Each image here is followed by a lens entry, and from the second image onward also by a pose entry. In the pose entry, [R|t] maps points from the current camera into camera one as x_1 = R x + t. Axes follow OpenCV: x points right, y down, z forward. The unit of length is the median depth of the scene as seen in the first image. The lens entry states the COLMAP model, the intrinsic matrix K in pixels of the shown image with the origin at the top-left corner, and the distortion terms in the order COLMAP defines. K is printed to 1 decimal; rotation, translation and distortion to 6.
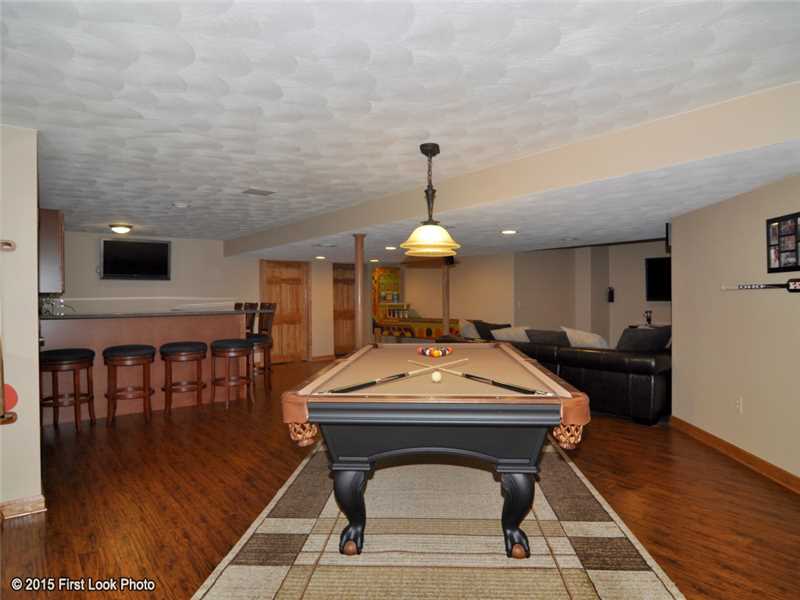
lens RADIAL K [[516.1, 0, 401.8], [0, 516.1, 298.6], [0, 0, 1]] dist [0.031093, 0.000063]
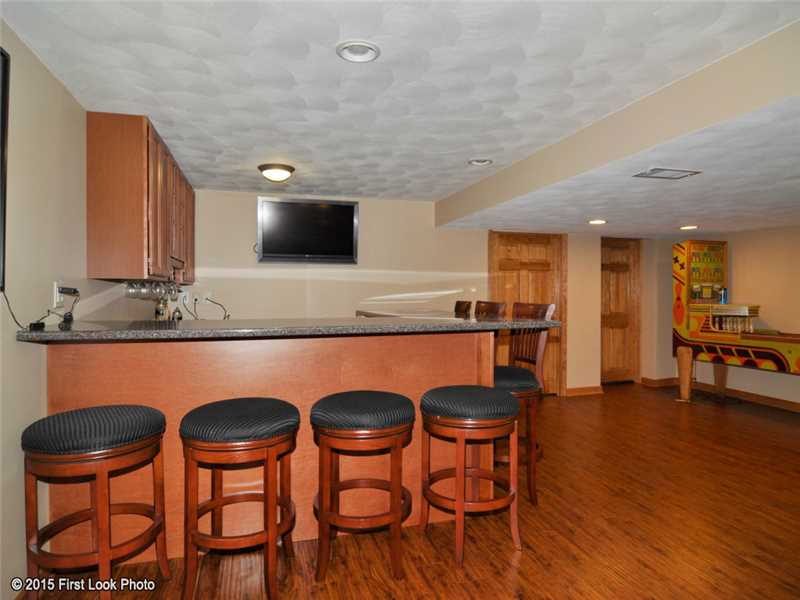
lens RADIAL K [[516.1, 0, 400.0], [0, 516.1, 299.1], [0, 0, 1]] dist [0.031093, 0.000063]
pose [[0.932385, 0.013585, -0.361210, -0.141832], [-0.008945, 0.999855, 0.014515, -0.001889], [0.361355, -0.010303, 0.932371, 0.364299]]
